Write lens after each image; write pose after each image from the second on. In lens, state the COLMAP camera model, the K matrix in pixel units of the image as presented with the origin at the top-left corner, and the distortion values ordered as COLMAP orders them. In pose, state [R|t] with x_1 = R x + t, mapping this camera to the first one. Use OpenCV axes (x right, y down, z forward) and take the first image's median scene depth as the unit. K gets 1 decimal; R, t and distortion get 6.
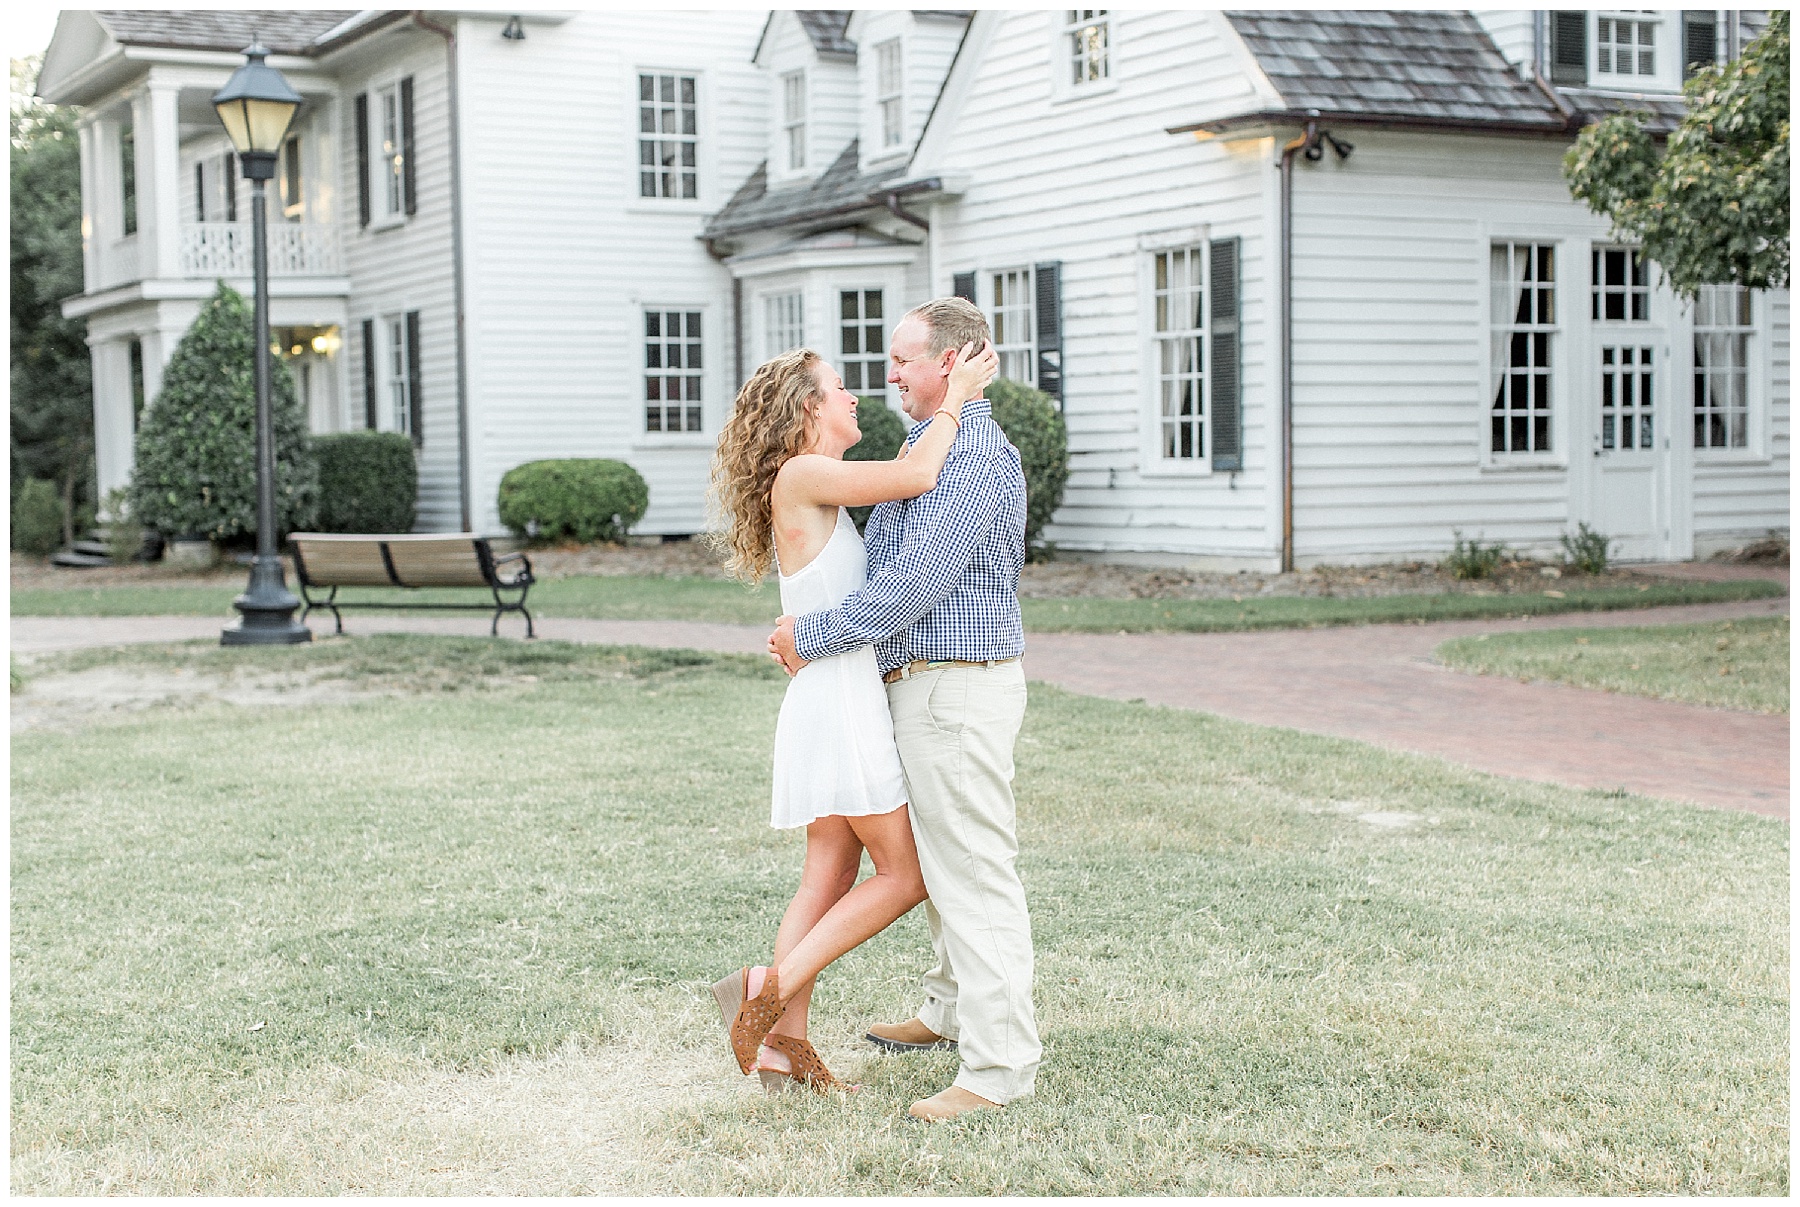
lens RADIAL K [[2711.3, 0, 1007.2], [0, 2711.3, 603.5], [0, 0, 1]] dist [0.003933, -0.115383]
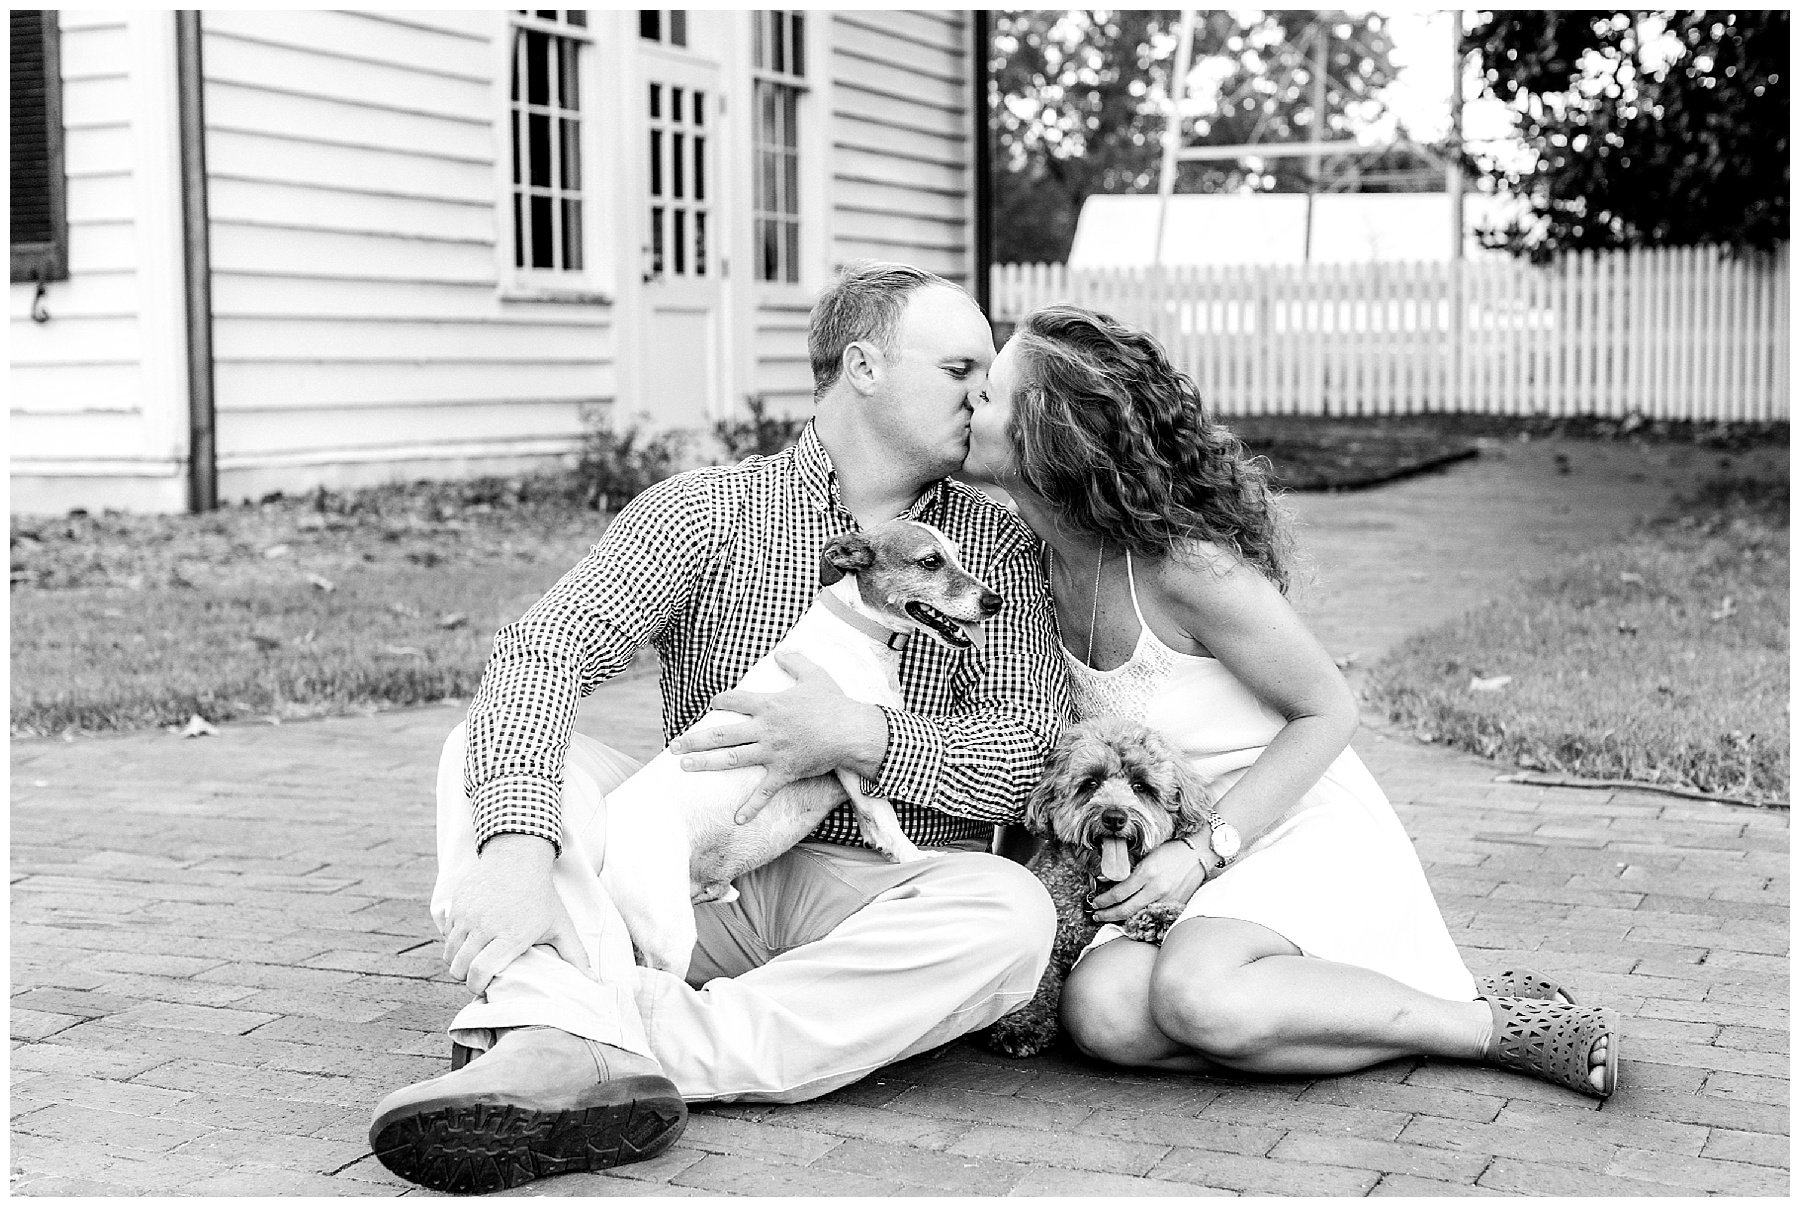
lens RADIAL K [[2652.6, 0, 898.1], [0, 2652.6, 605.6], [0, 0, 1]] dist [0.043817, 0.076430]
pose [[0.829918, -0.044719, 0.556090, -0.040418], [0.029926, 0.998916, 0.035667, -0.007397], [-0.557082, -0.012959, 0.830356, 0.536276]]
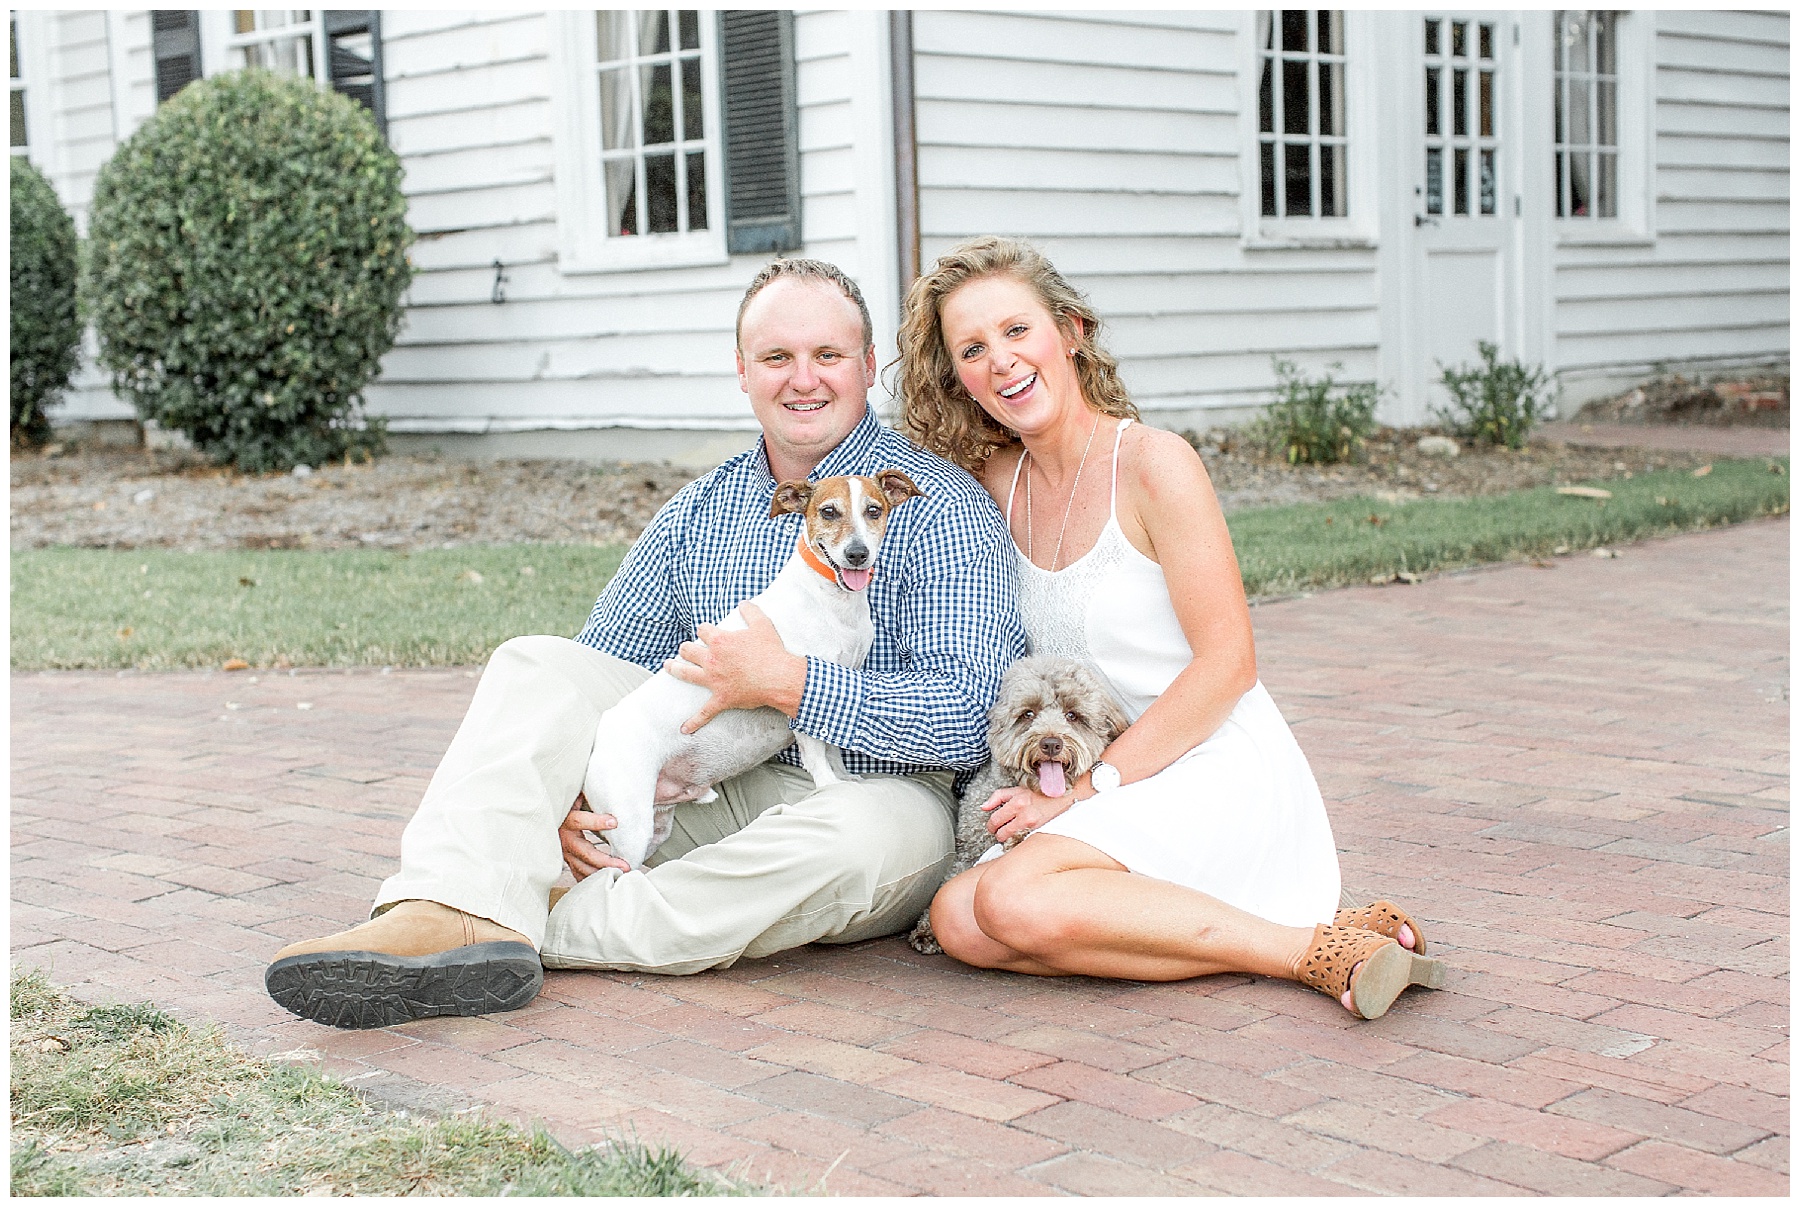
lens RADIAL K [[2770.3, 0, 906.2], [0, 2770.3, 559.6], [0, 0, 1]] dist [0.072991, 0.031965]
pose [[0.973224, -0.039634, 0.226414, -0.005082], [0.035236, 0.999104, 0.023433, -0.005805], [-0.227140, -0.014828, 0.973749, 0.501567]]
